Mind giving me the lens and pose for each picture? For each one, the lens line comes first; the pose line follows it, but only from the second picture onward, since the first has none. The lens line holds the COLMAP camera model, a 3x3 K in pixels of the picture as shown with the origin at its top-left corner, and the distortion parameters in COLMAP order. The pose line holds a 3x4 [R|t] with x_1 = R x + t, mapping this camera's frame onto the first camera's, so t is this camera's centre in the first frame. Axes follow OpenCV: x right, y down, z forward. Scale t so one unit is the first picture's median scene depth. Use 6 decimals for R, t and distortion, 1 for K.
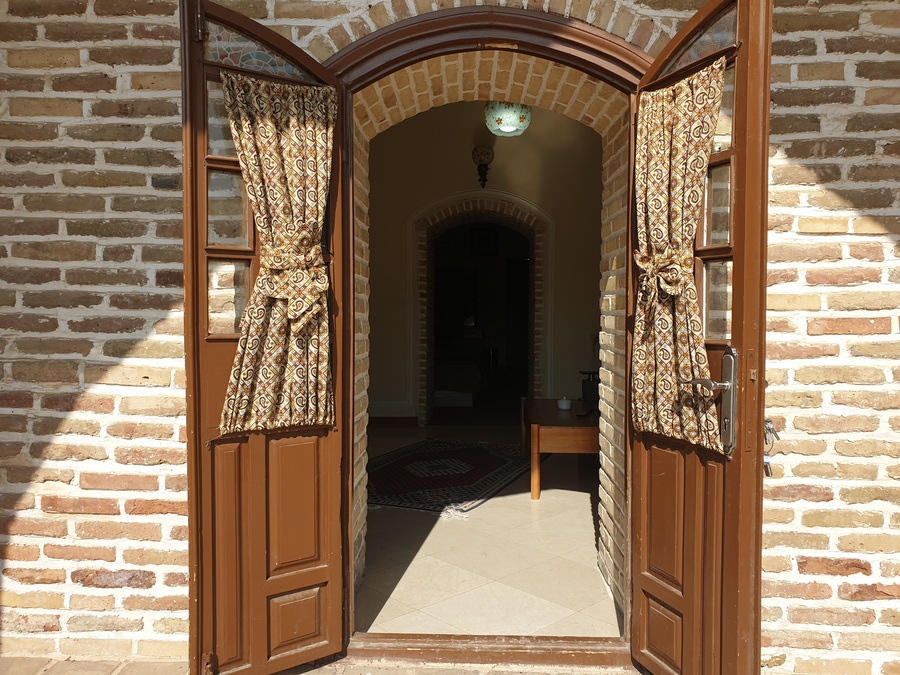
lens RADIAL K [[675.2, 0, 450.0], [0, 675.2, 337.5], [0, 0, 1]] dist [0.002930, 0.000258]
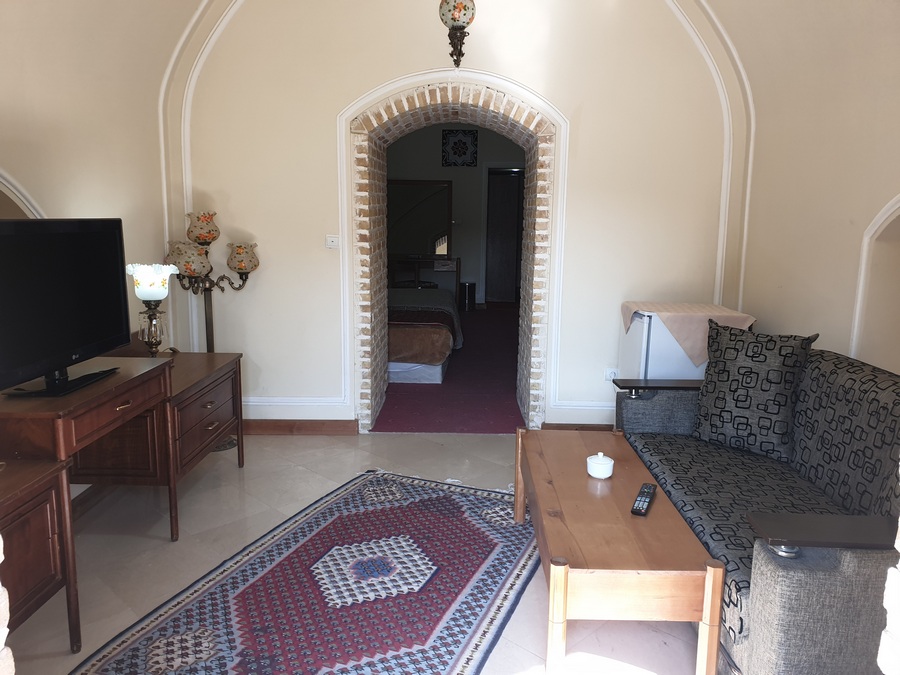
lens RADIAL K [[668.0, 0, 450.0], [0, 668.0, 337.5], [0, 0, 1]] dist [0.005689, -0.000298]
pose [[0.999358, 0.001569, 0.035798, 0.020174], [-0.006666, 0.989741, 0.142718, -0.060101], [-0.035207, -0.142865, 0.989116, 0.346435]]
